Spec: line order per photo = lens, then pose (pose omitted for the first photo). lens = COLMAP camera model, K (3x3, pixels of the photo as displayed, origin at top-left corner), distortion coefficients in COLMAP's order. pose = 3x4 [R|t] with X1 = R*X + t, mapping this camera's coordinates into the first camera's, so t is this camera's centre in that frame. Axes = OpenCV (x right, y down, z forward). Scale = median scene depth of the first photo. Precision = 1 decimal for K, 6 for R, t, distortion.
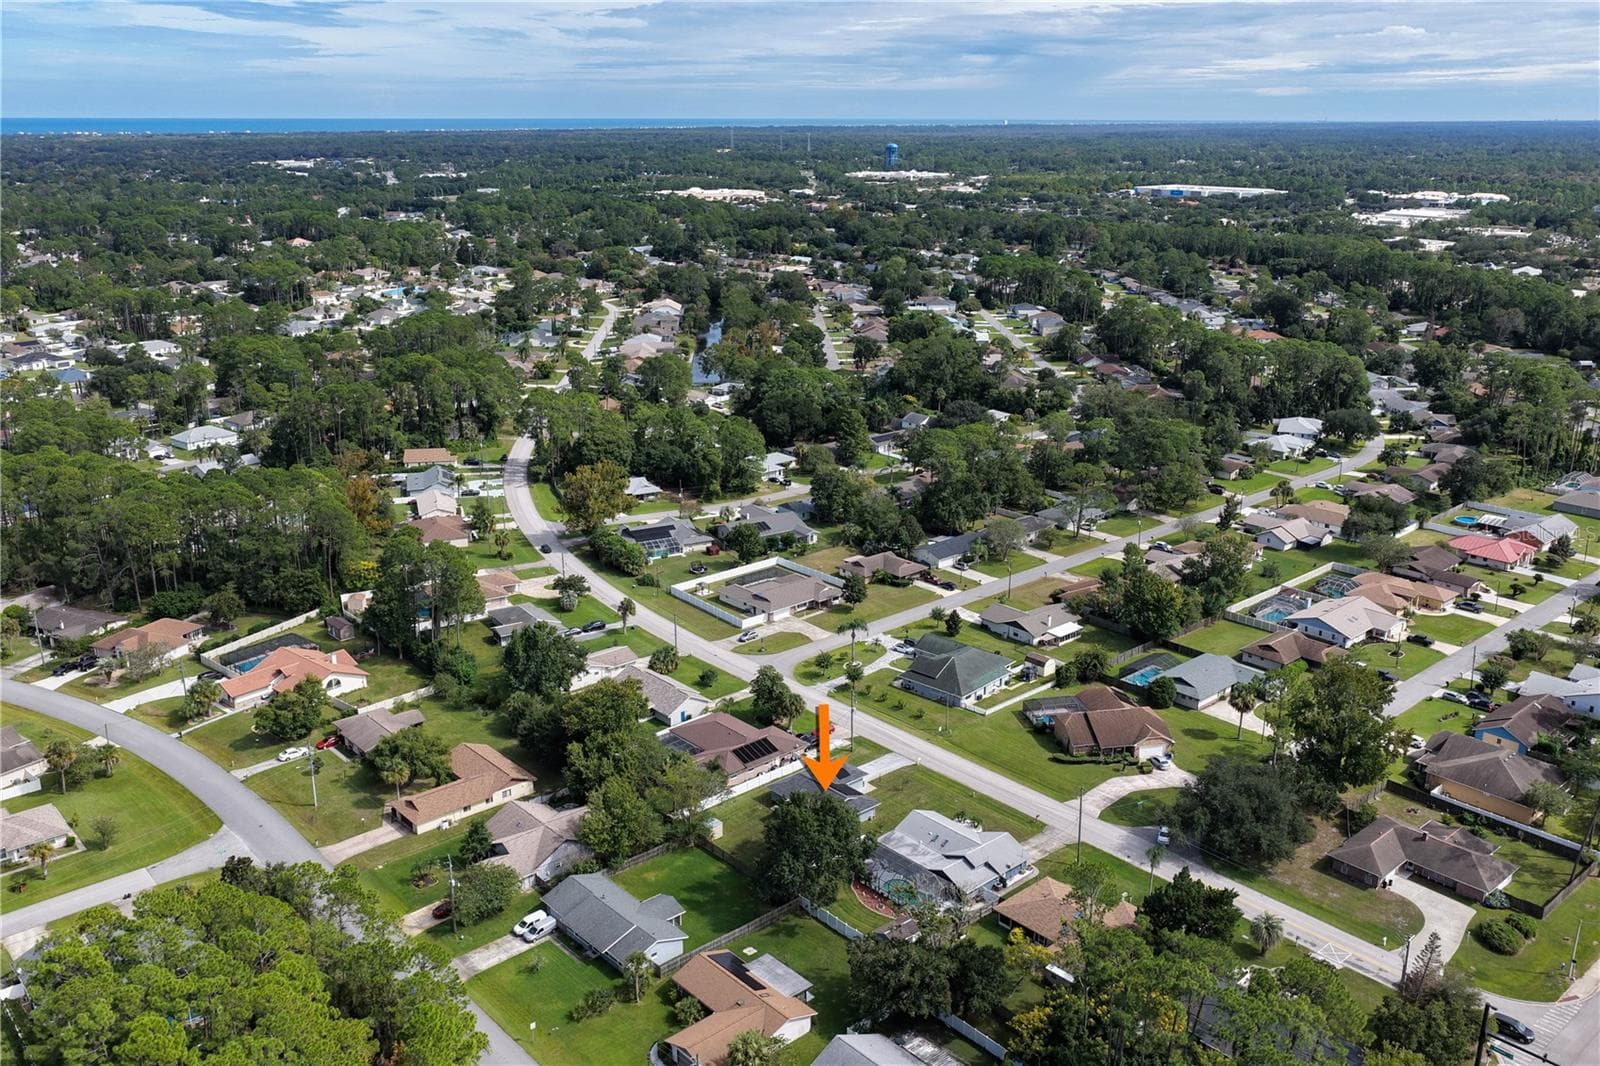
lens RADIAL K [[1345.0, 0, 800.0], [0, 1345.0, 533.0], [0, 0, 1]] dist [-0.004606, 0.016583]
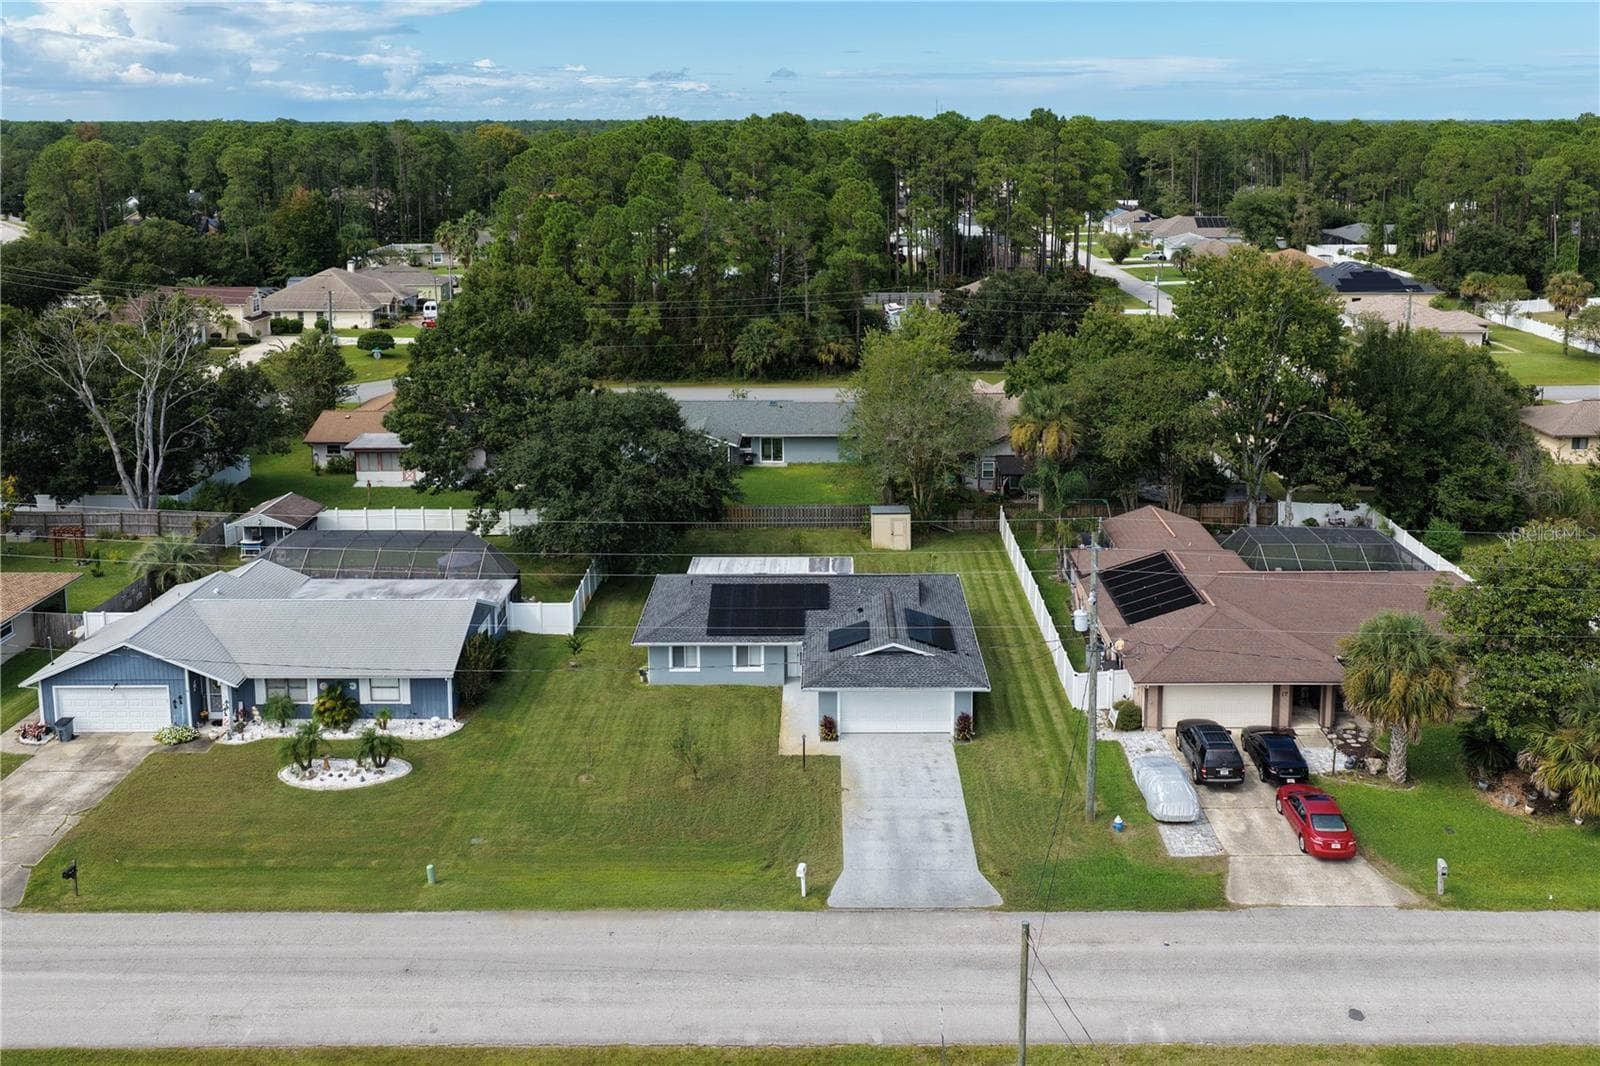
lens RADIAL K [[1390.1, 0, 832.3], [0, 1390.1, 356.3], [0, 0, 1]] dist [0.004910, 0.007668]
pose [[-0.662194, 0.124643, -0.738894, 0.185105], [-0.224944, 0.907524, 0.354684, 0.016734], [0.714772, 0.401079, -0.572919, 0.869373]]
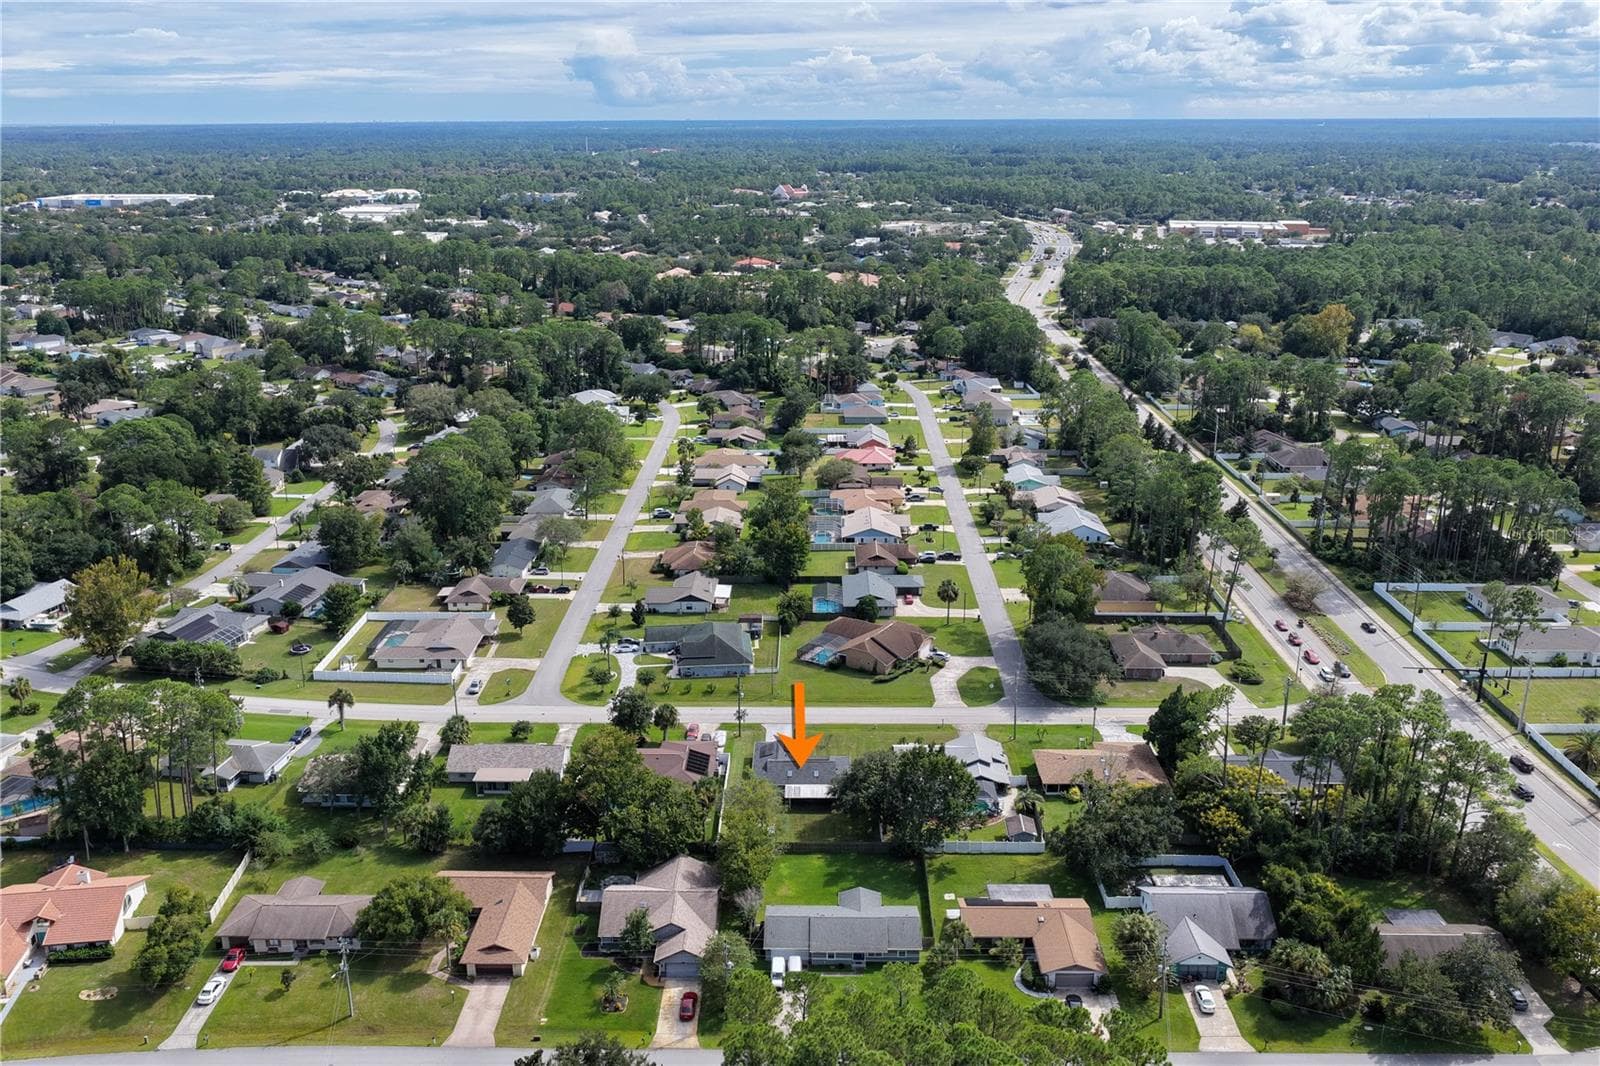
lens RADIAL K [[1327.3, 0, 800.0], [0, 1327.3, 533.0], [0, 0, 1]] dist [0.000173, 0.011907]
pose [[0.673586, -0.225018, 0.704024, -0.496979], [0.223961, 0.969887, 0.095714, -0.061539], [-0.704360, 0.093203, 0.703697, 0.194681]]
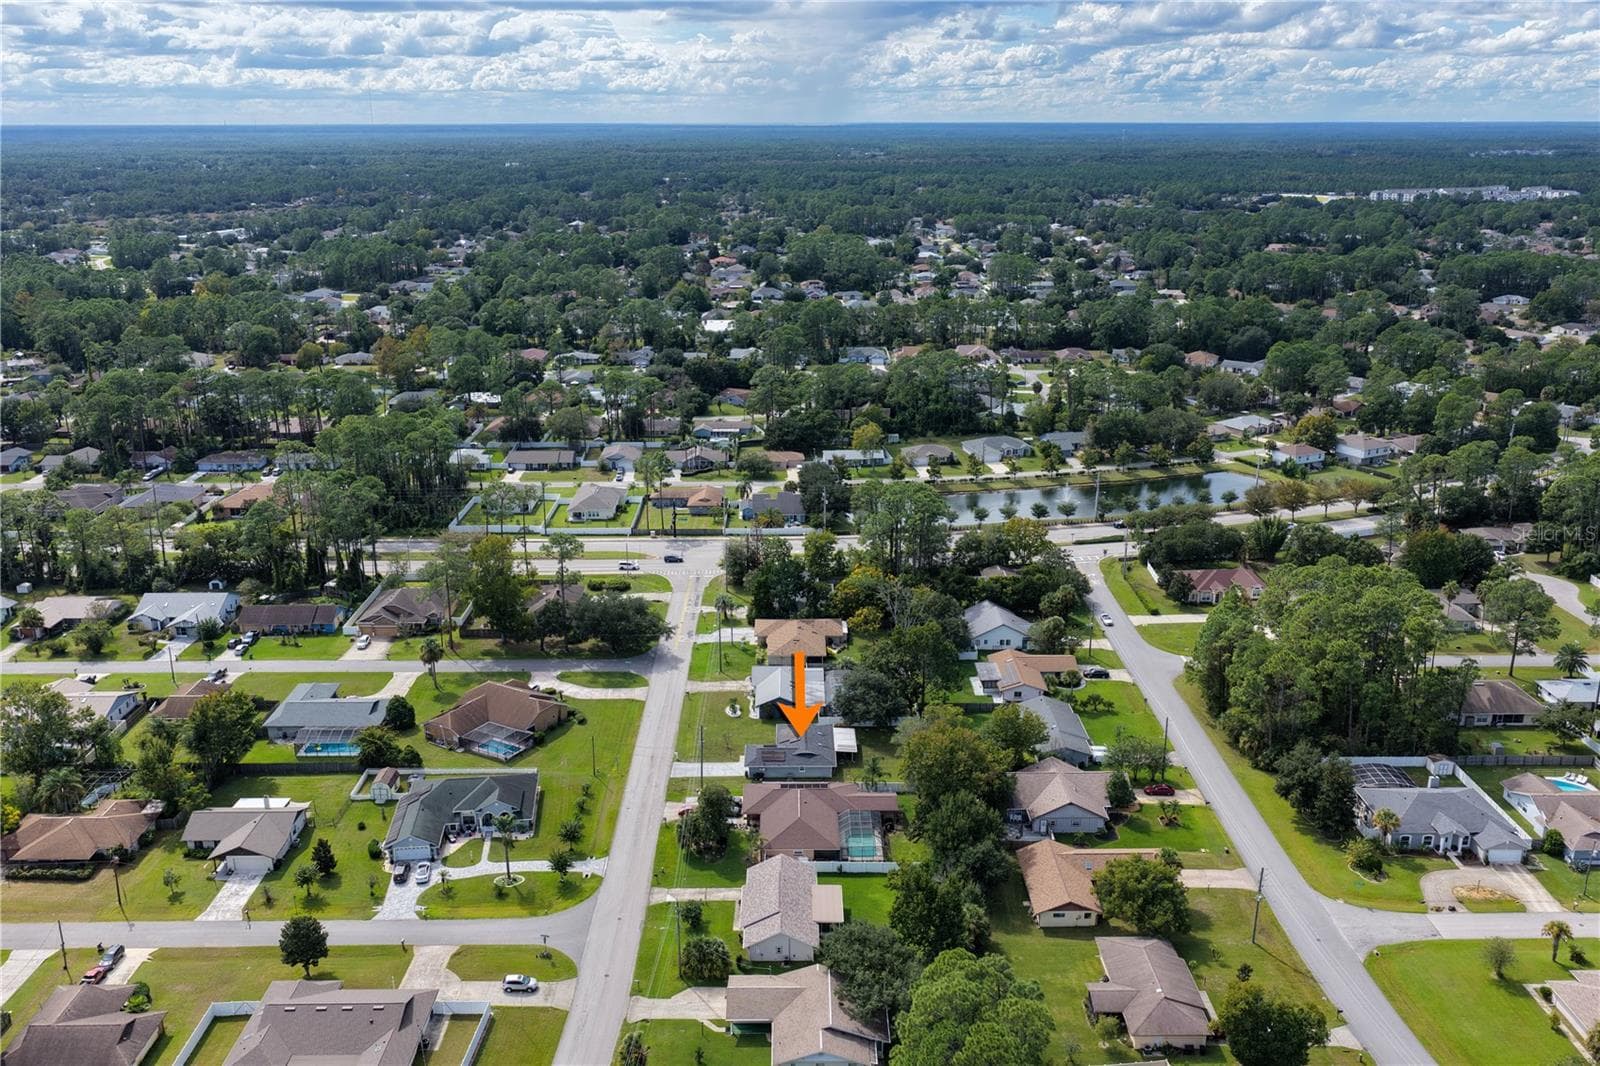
lens RADIAL K [[1327.3, 0, 800.0], [0, 1327.3, 533.0], [0, 0, 1]] dist [0.000173, 0.011907]
pose [[-0.754396, -0.194880, 0.626824, -0.465277], [0.197712, 0.843110, 0.500075, -0.364965], [-0.625936, 0.501185, -0.597509, 1.160994]]
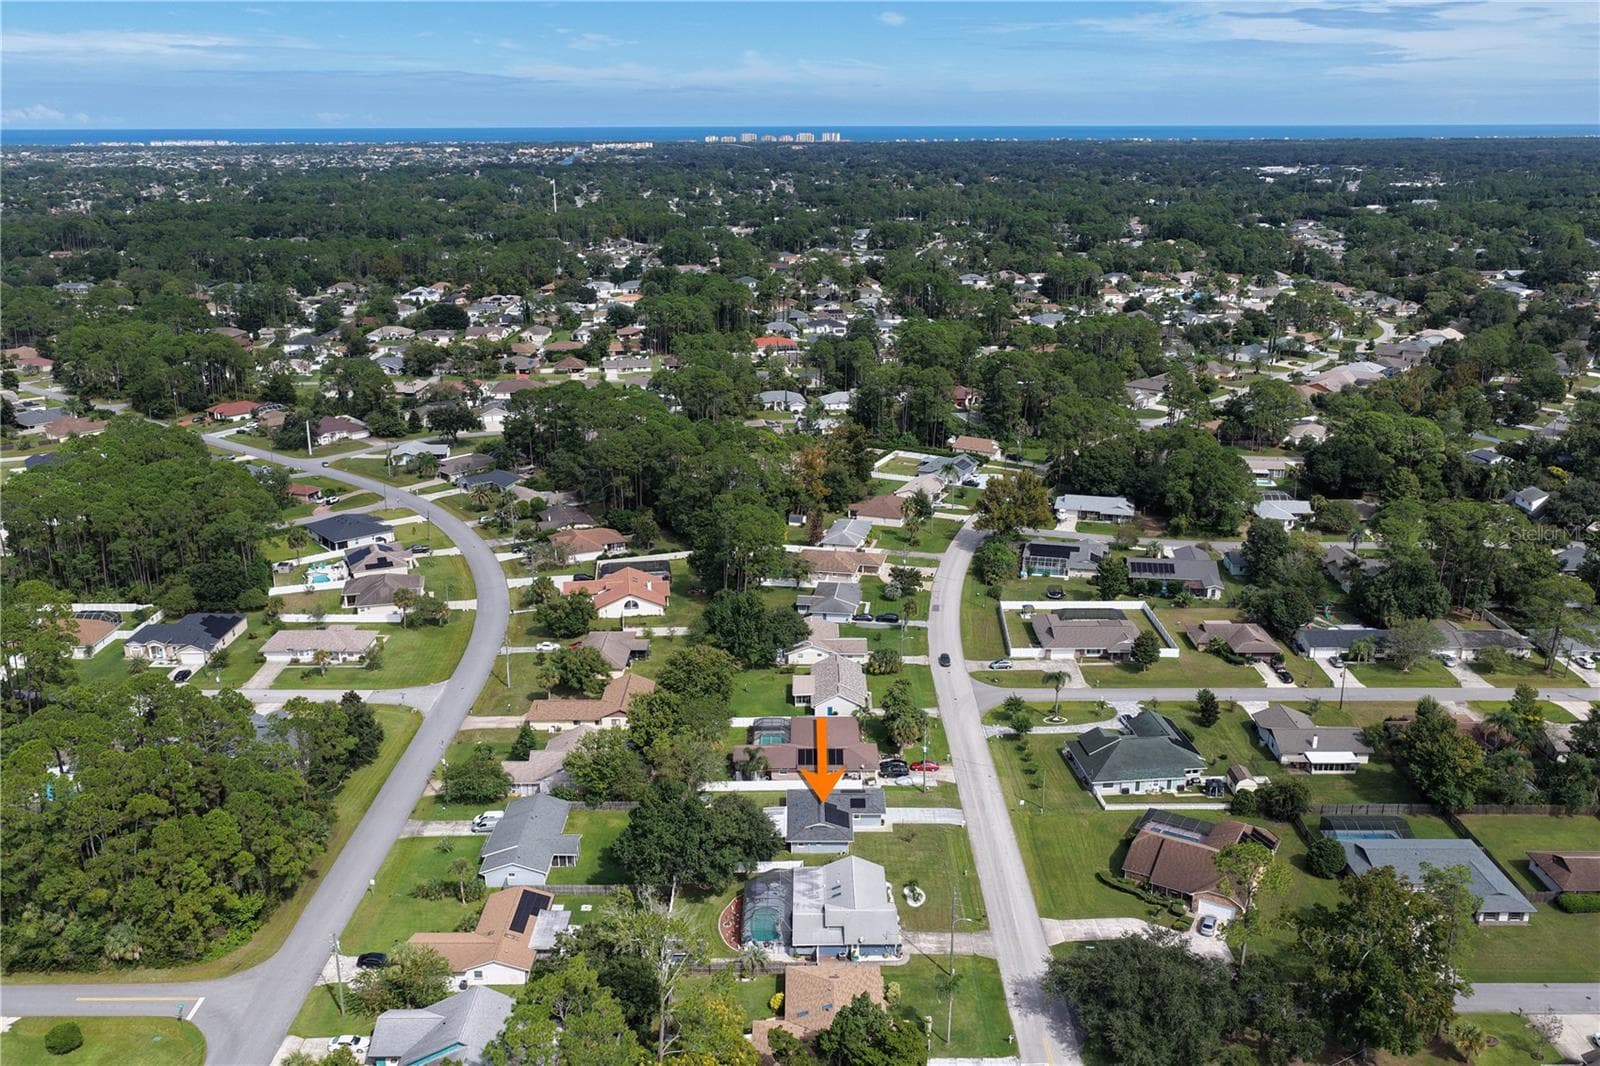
lens RADIAL K [[1327.3, 0, 800.0], [0, 1327.3, 533.0], [0, 0, 1]] dist [0.000173, 0.011907]
pose [[0.743539, 0.194283, -0.639846, 0.434396], [-0.195127, 0.978256, 0.070289, -0.052419], [0.639589, 0.072589, 0.765282, 0.176750]]
